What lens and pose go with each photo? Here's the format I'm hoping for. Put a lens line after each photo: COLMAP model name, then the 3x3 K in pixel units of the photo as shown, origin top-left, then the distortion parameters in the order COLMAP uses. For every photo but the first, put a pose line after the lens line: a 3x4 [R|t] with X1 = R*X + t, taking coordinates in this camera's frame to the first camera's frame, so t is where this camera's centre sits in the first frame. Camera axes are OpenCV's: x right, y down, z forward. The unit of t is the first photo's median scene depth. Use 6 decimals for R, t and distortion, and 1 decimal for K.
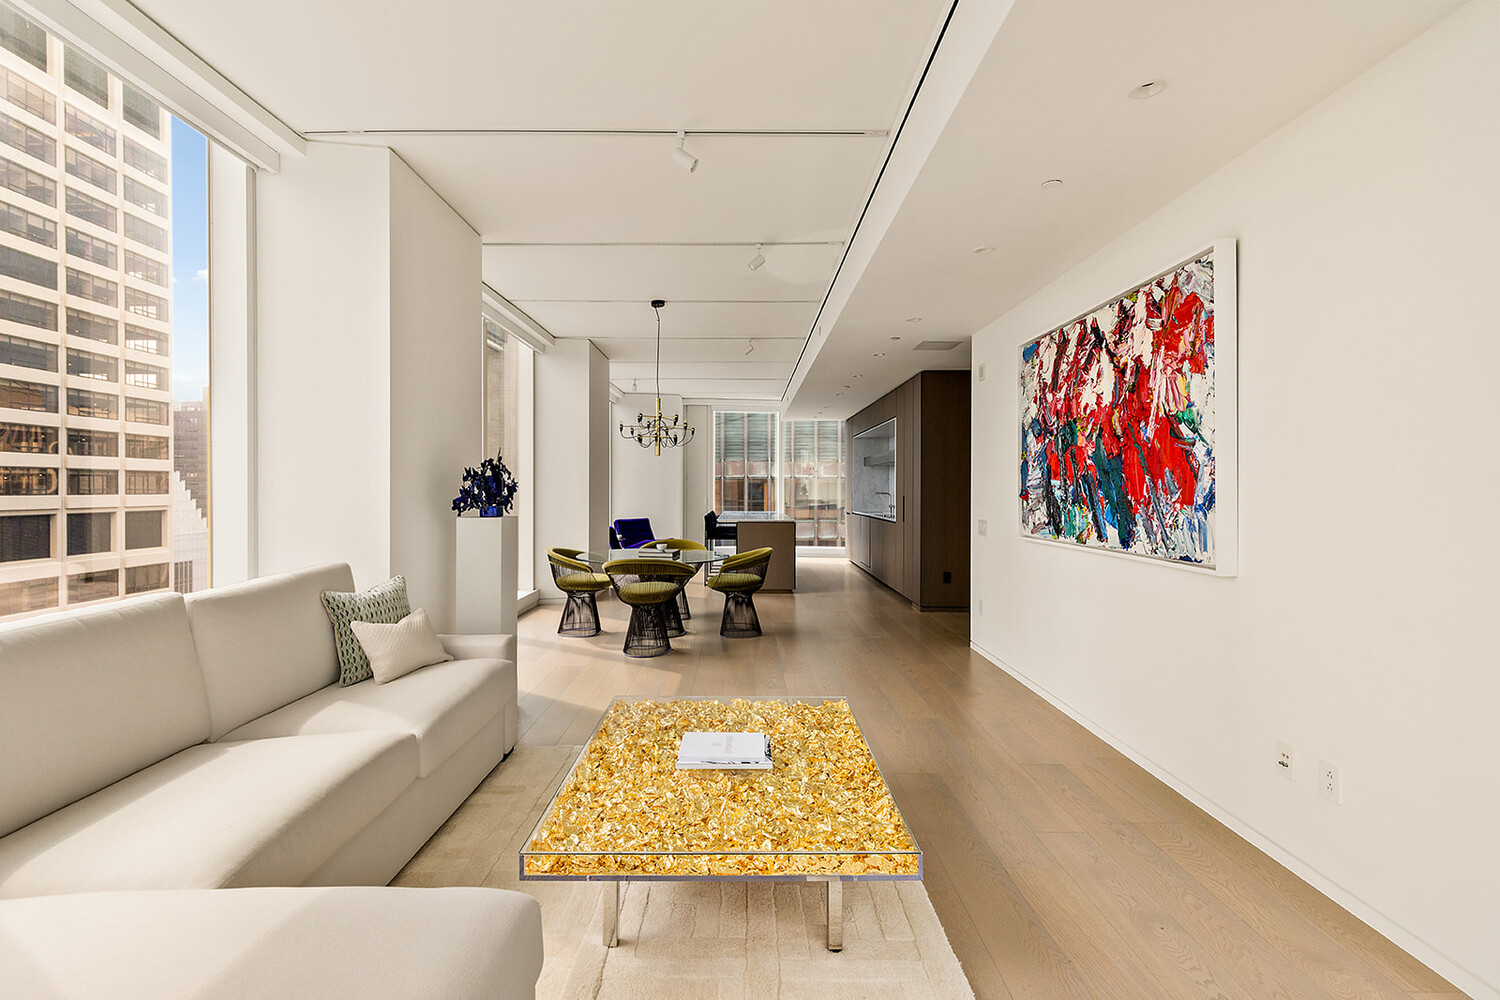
lens RADIAL K [[676.6, 0, 750.4], [0, 676.6, 494.4], [0, 0, 1]] dist [0.002323, 0.000215]
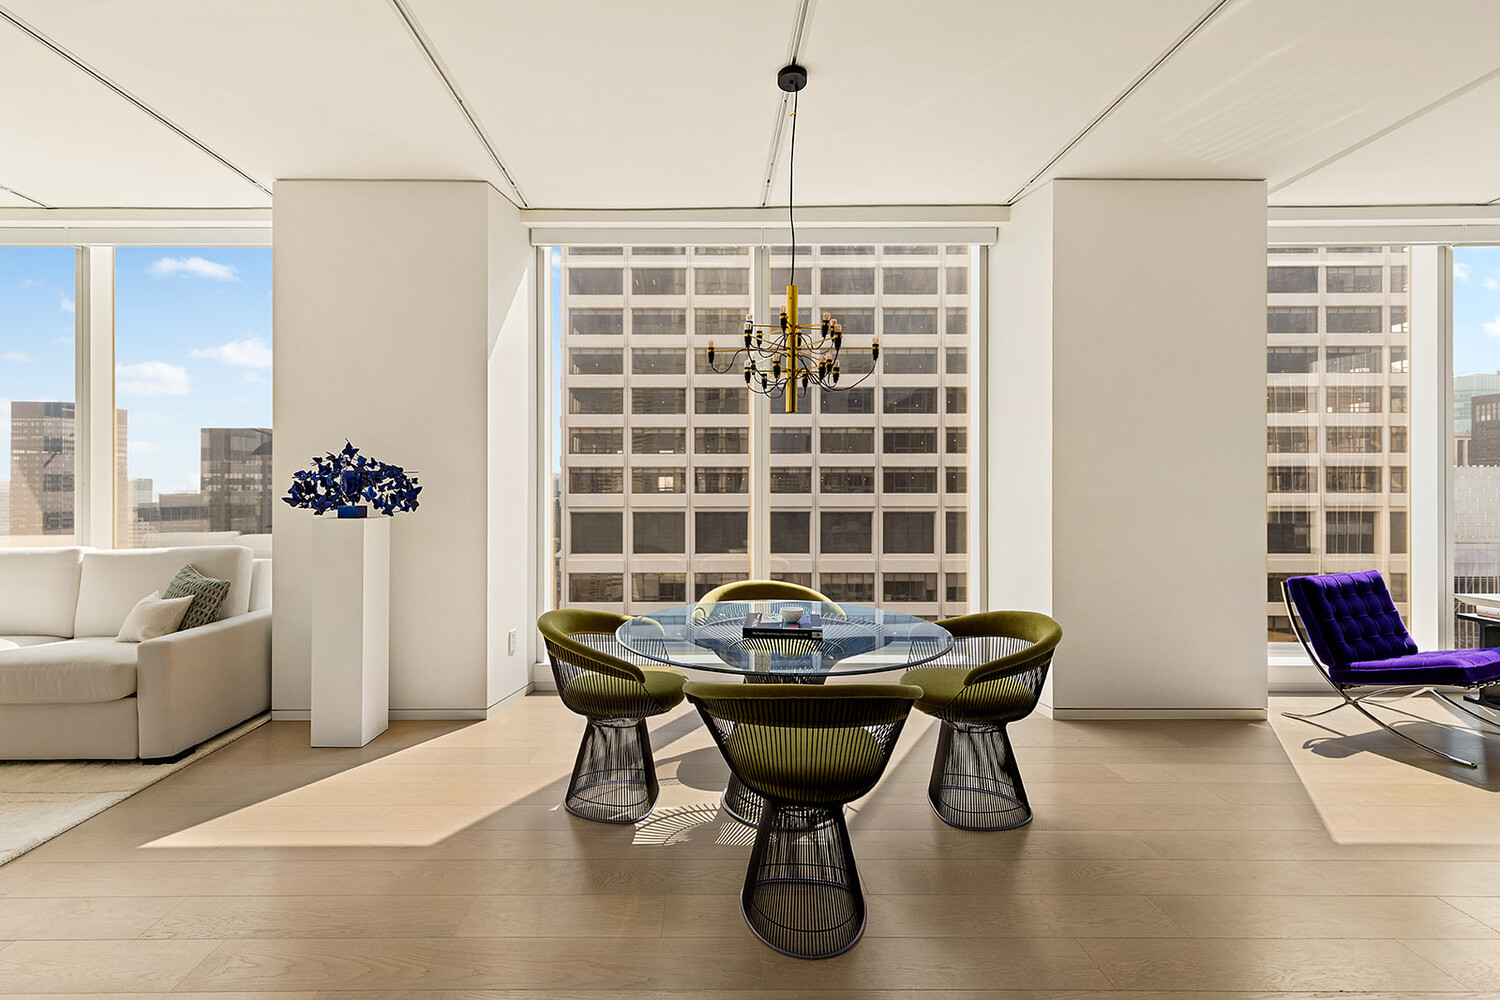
lens RADIAL K [[676.6, 0, 748.0], [0, 676.6, 491.8], [0, 0, 1]] dist [0.002323, 0.000215]
pose [[-0.002388, 0.004500, -0.999987, -0.001275], [-0.006281, 0.999970, 0.004515, -0.000918], [0.999977, 0.006292, -0.002360, 0.152227]]
